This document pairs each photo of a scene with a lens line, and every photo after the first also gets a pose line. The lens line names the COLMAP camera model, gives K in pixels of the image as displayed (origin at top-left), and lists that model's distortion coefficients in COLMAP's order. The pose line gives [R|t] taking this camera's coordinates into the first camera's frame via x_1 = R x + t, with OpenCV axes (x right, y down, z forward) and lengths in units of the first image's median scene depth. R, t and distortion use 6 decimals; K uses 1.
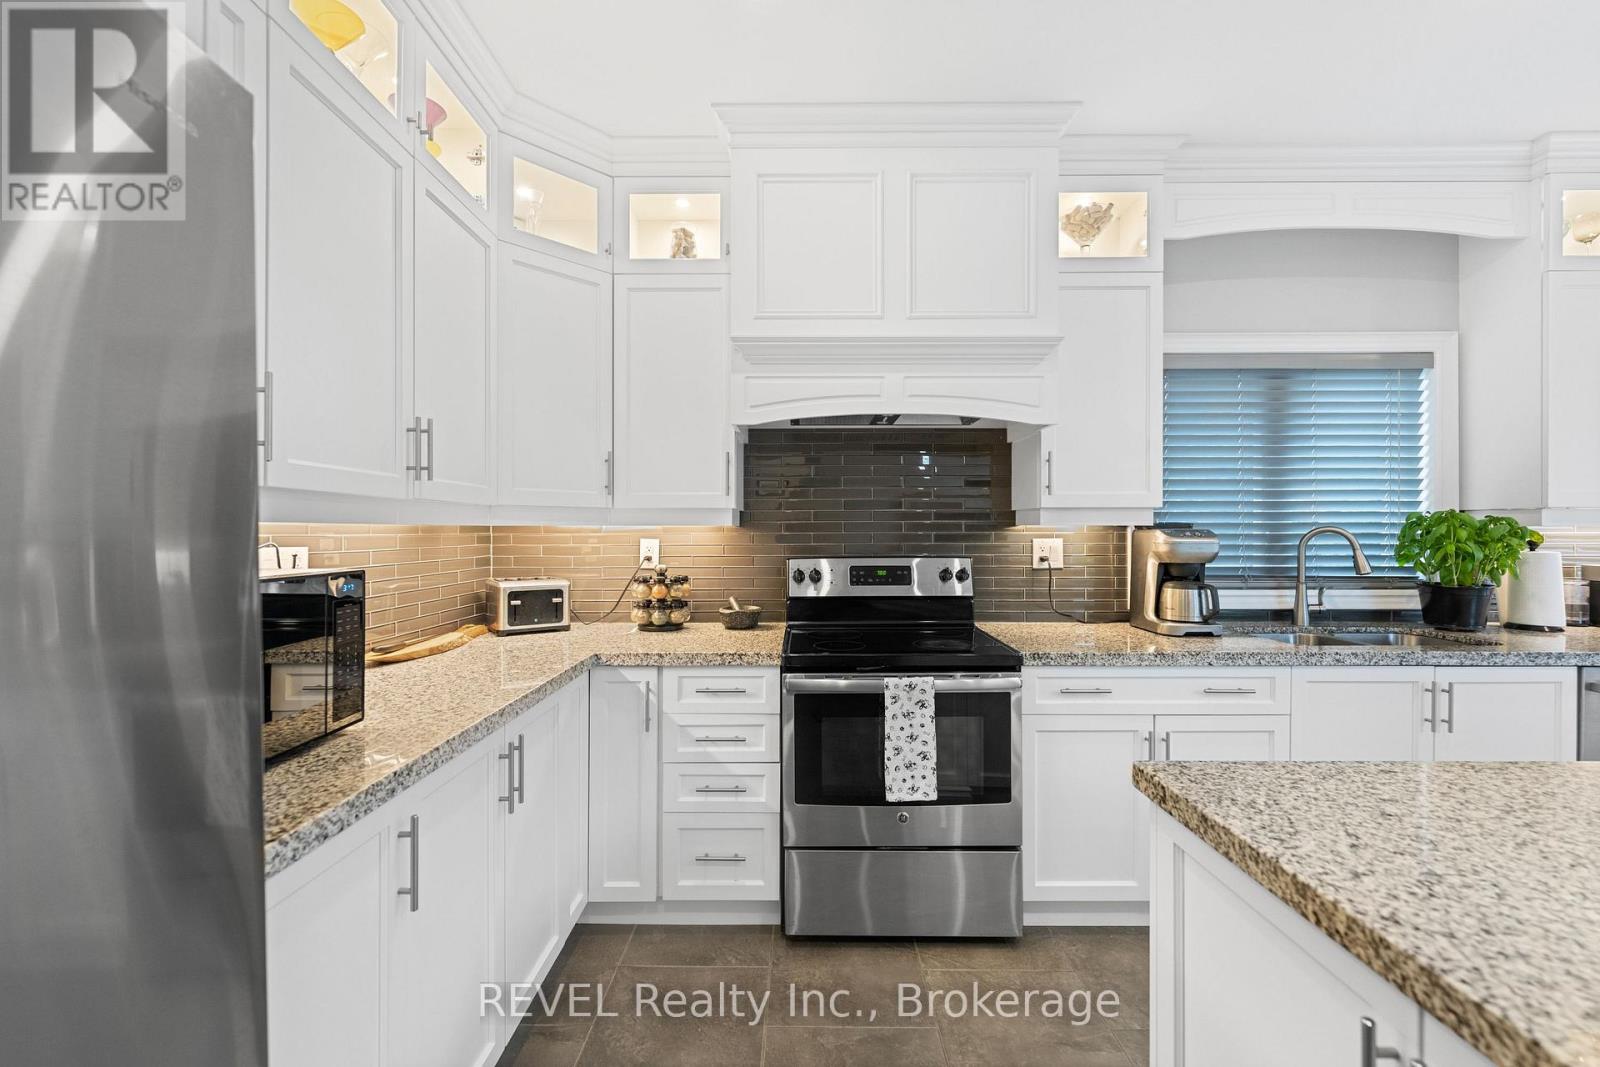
lens RADIAL K [[660.8, 0, 797.1], [0, 660.8, 526.8], [0, 0, 1]] dist [-0.004557, 0.000502]
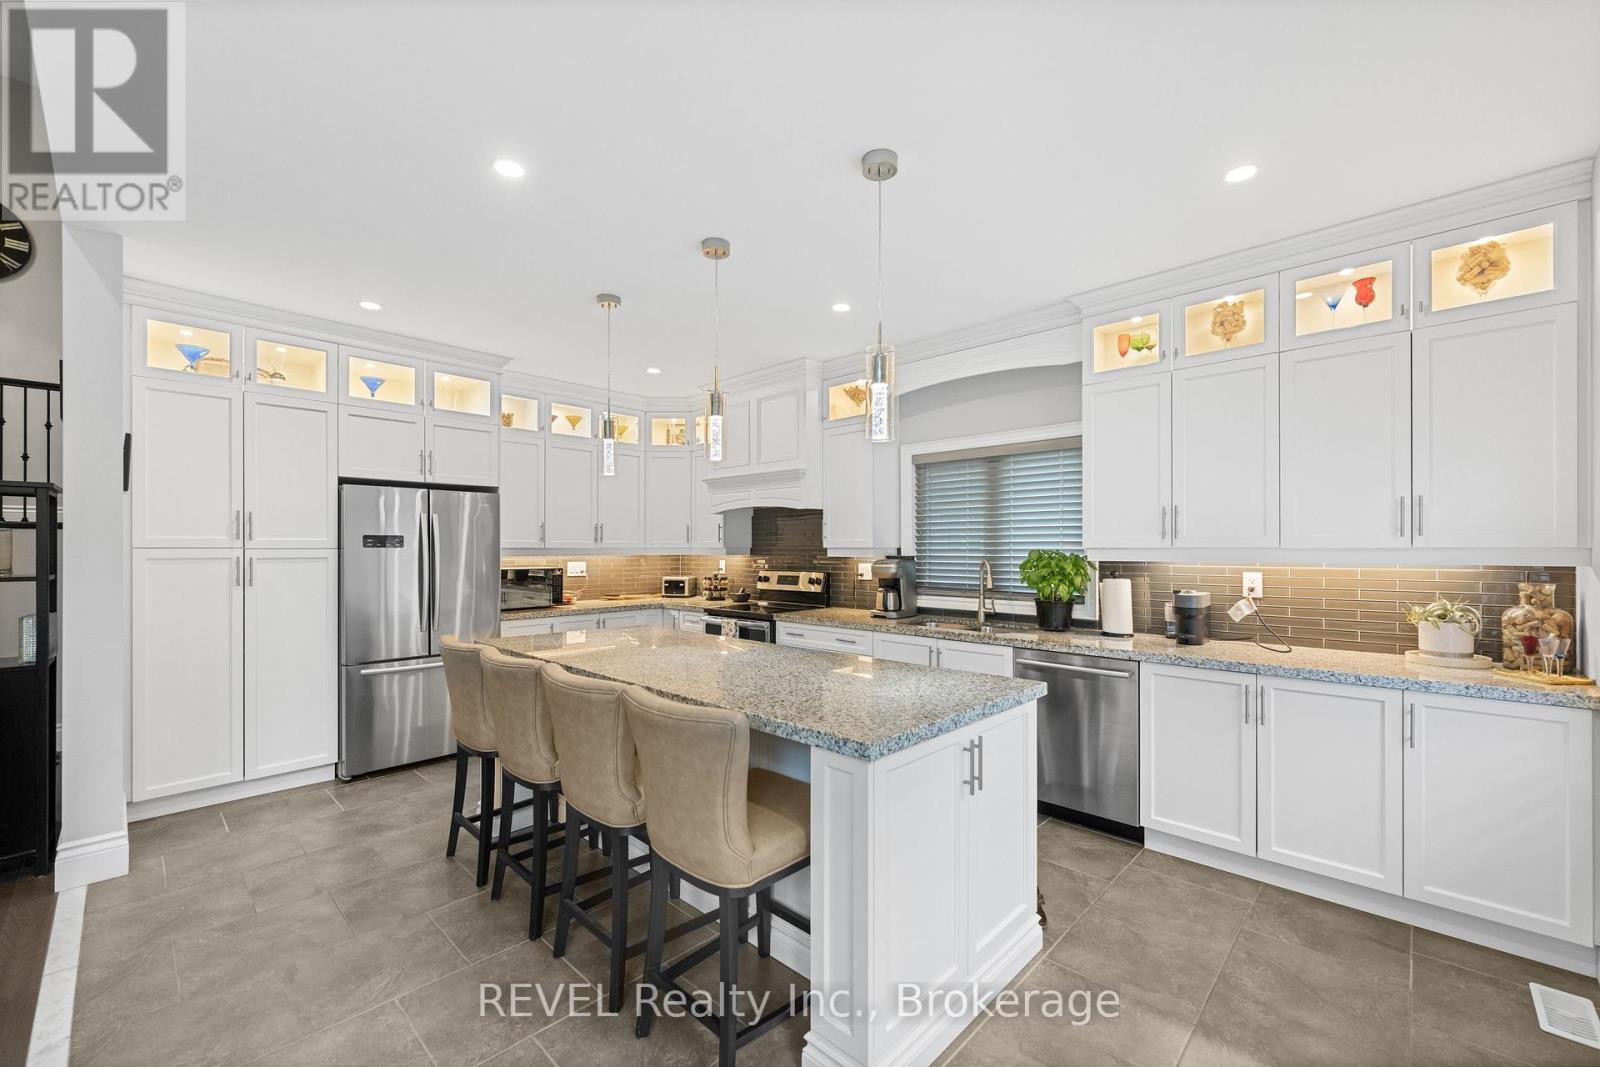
lens RADIAL K [[660.8, 0, 799.6], [0, 660.8, 542.9], [0, 0, 1]] dist [-0.004557, 0.000502]
pose [[0.727729, -0.004105, -0.685853, 1.555680], [0.001483, 0.999989, -0.004412, -0.032176], [0.685863, 0.002193, 0.727727, -0.459450]]
